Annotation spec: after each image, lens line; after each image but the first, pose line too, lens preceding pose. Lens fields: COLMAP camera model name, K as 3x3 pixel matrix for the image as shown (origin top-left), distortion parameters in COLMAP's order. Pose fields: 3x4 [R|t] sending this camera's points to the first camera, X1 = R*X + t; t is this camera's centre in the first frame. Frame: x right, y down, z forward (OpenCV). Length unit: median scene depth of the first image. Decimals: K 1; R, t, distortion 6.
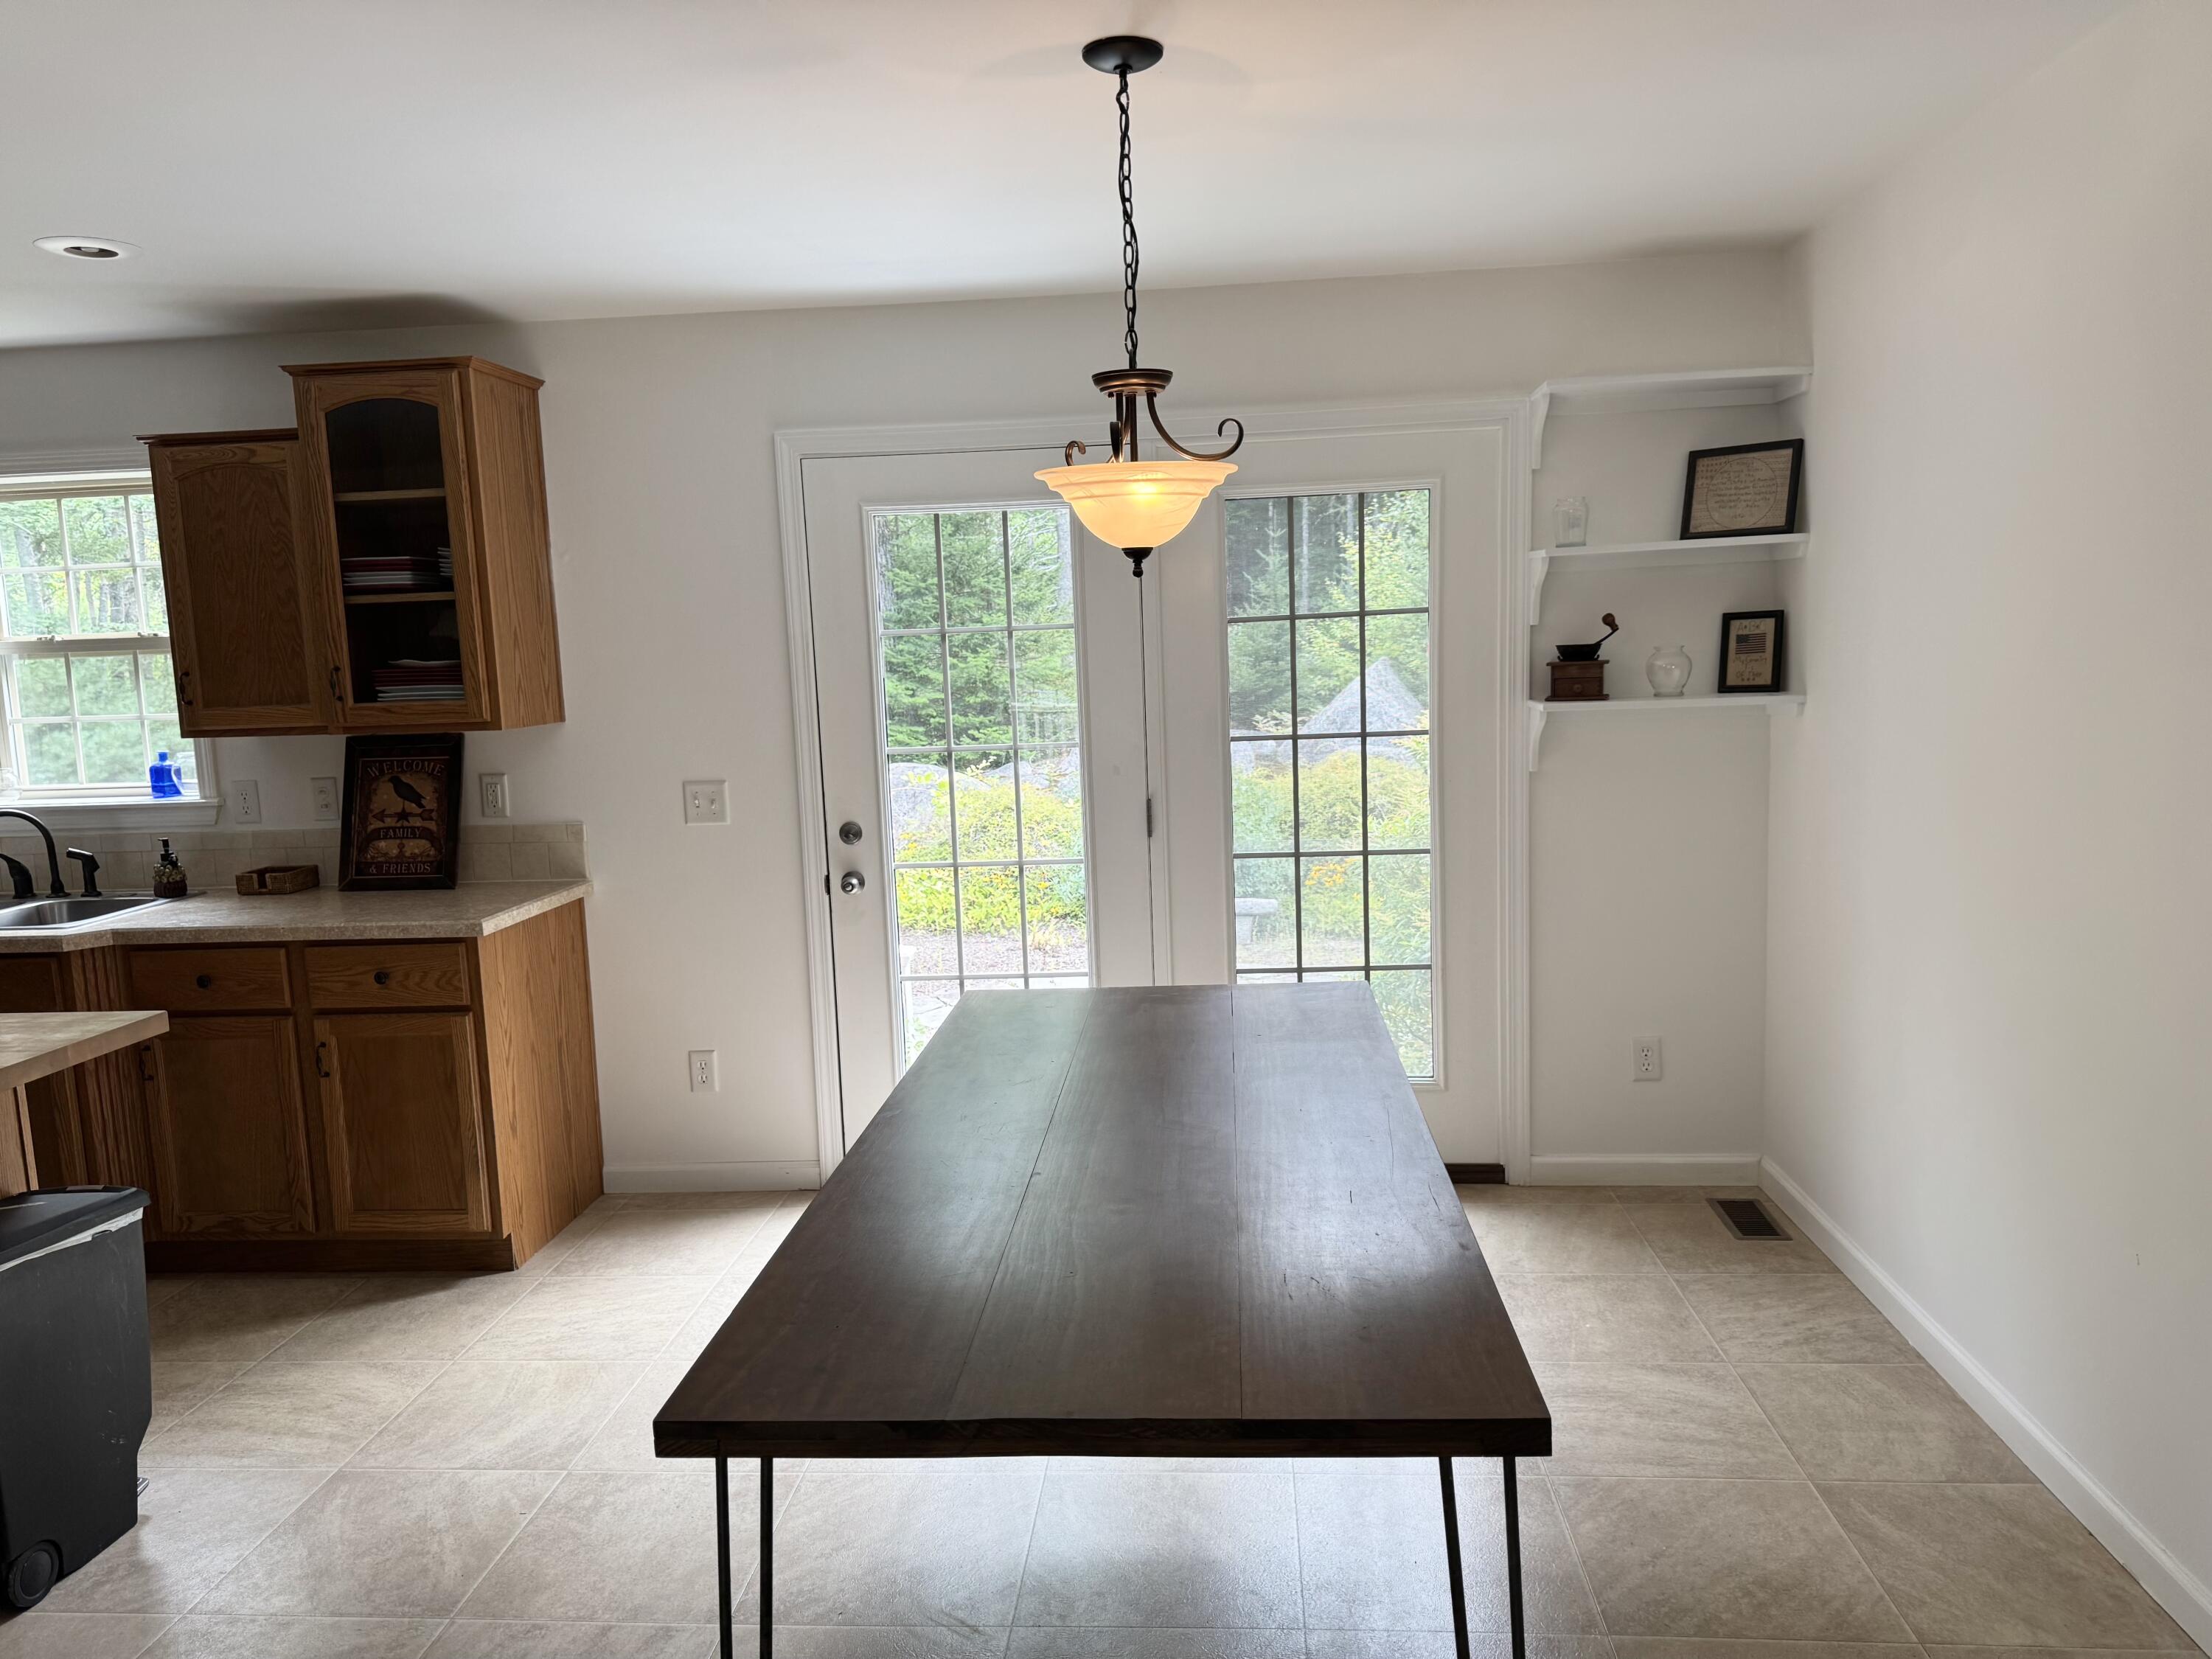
lens RADIAL K [[1558.3, 0, 1127.8], [0, 1558.3, 840.1], [0, 0, 1]] dist [0.003495, -0.022829]
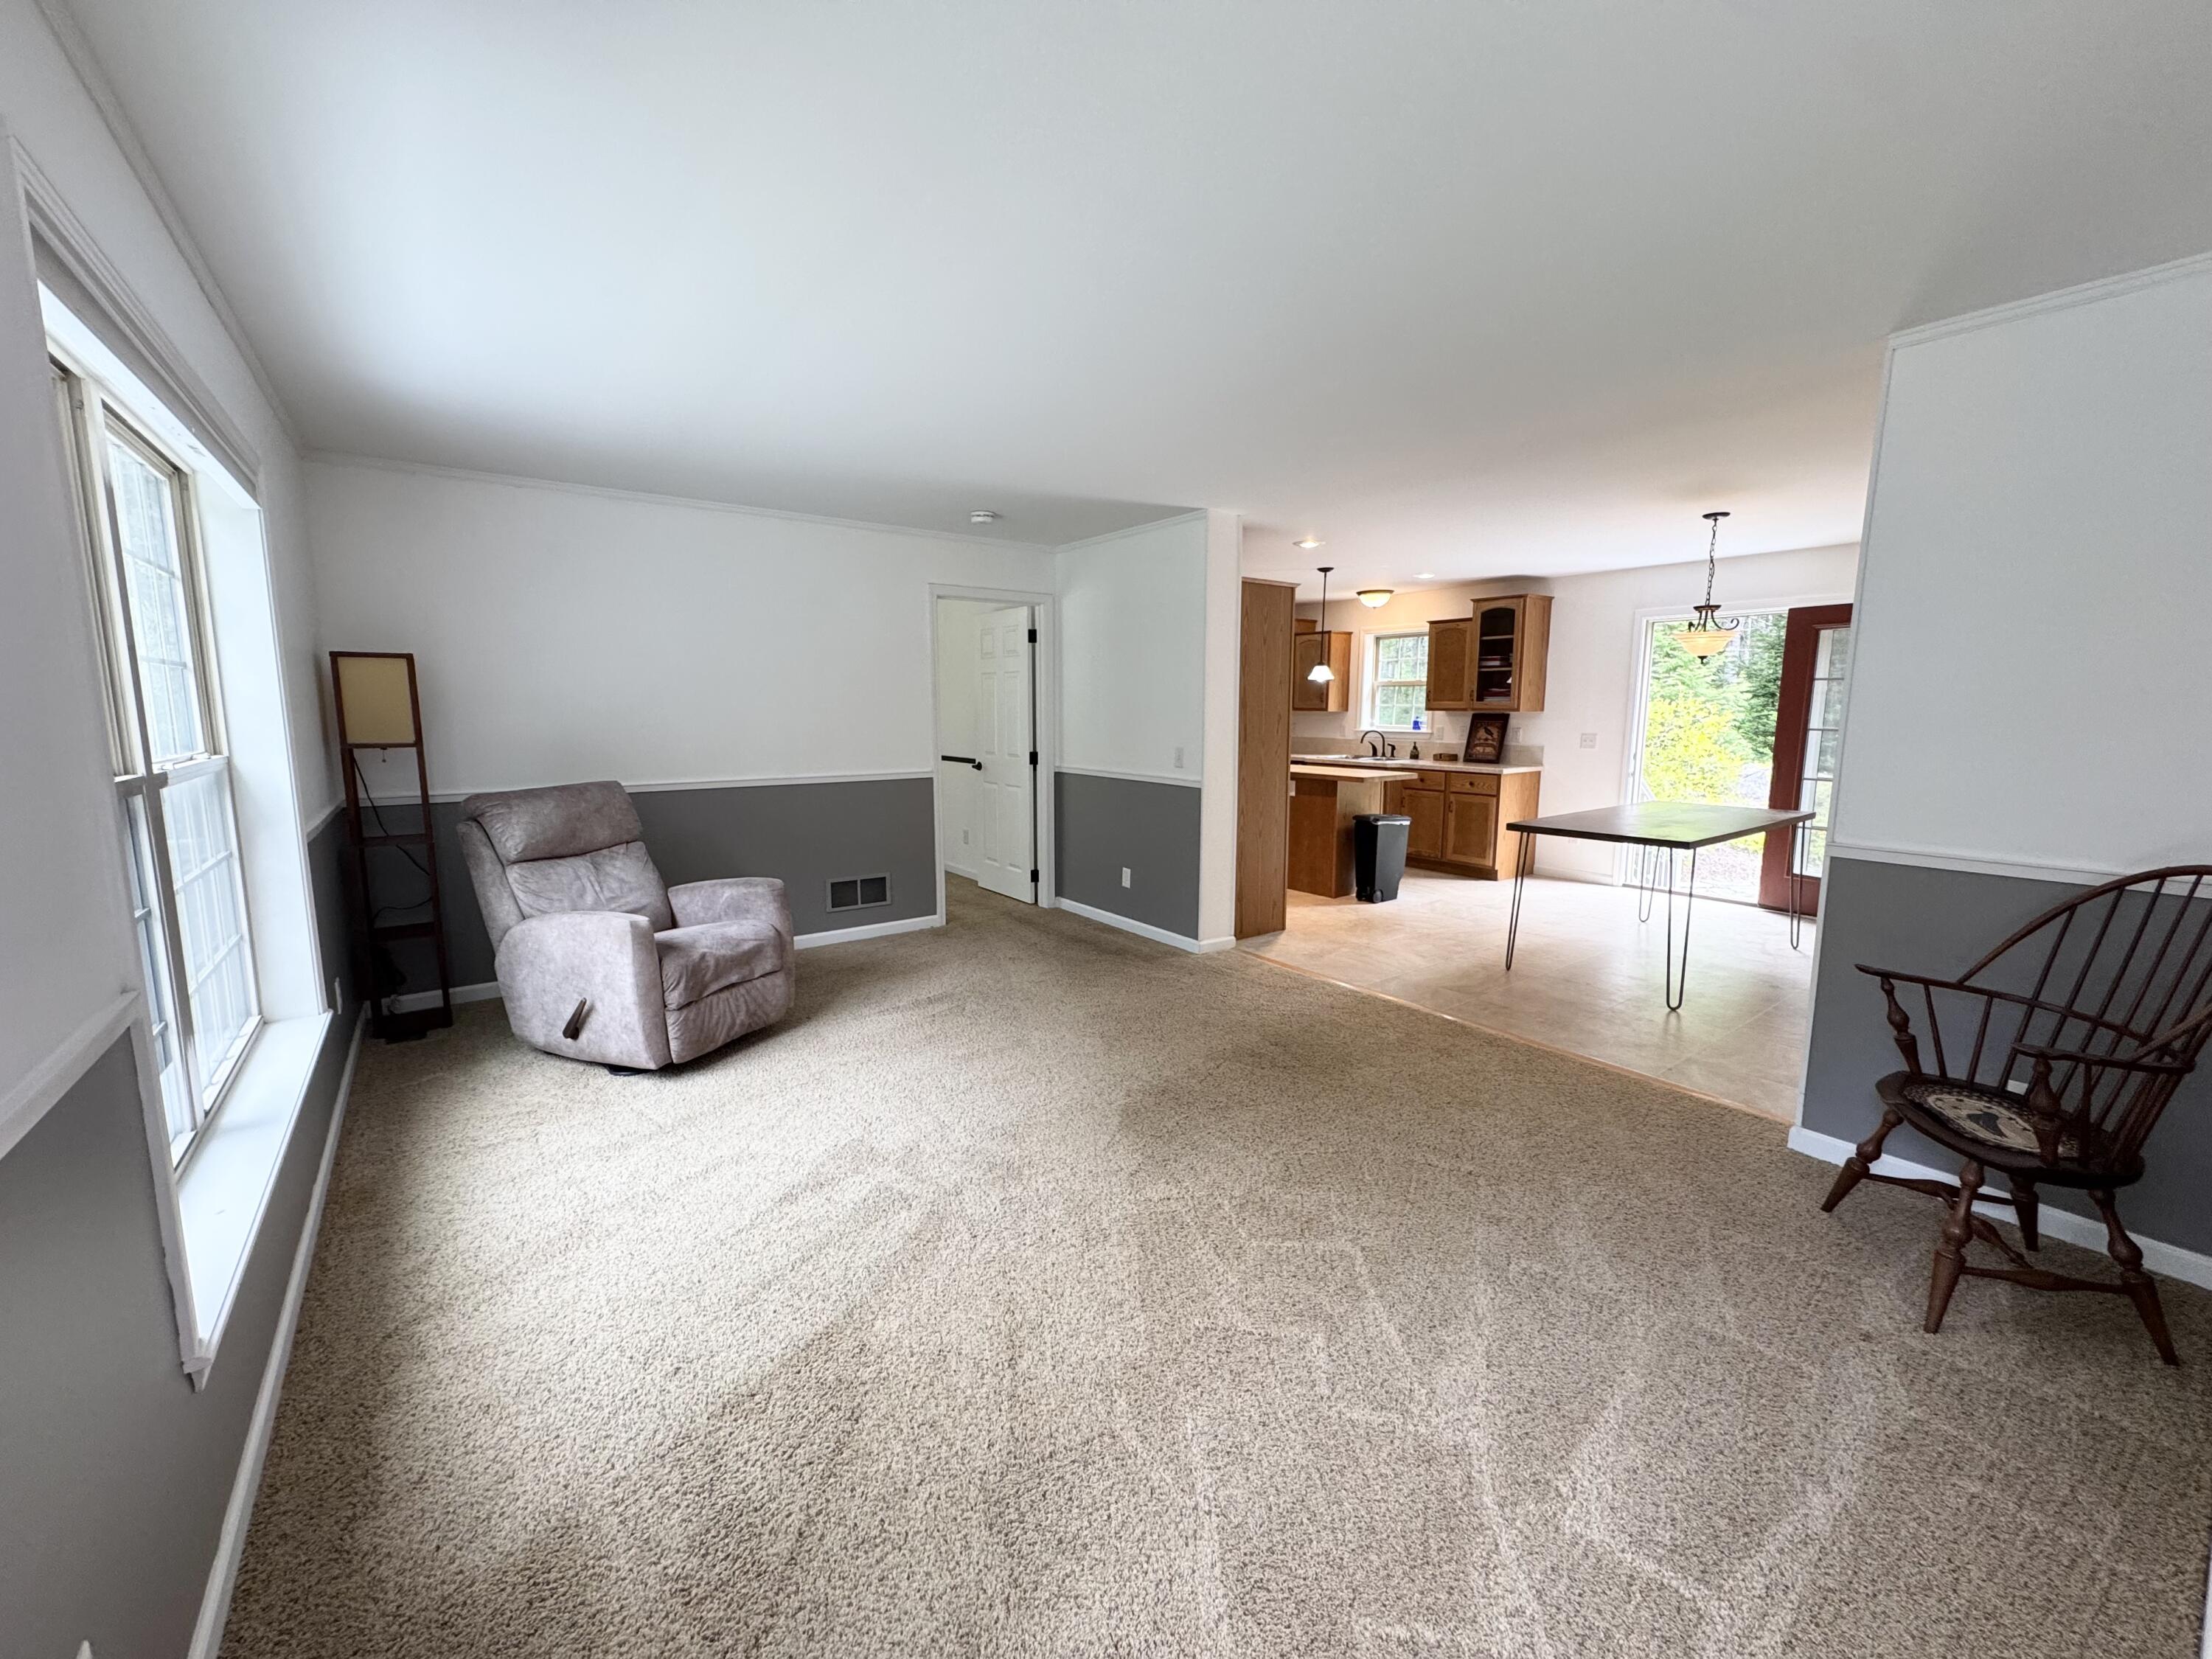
lens RADIAL K [[872.8, 0, 1102.6], [0, 872.8, 823.8], [0, 0, 1]] dist [-0.000429, -0.000287]
pose [[0.642054, 0.139847, -0.753796, 0.383605], [-0.121611, 0.989352, 0.079964, 0.105474], [0.756952, 0.040328, 0.652224, -0.716779]]
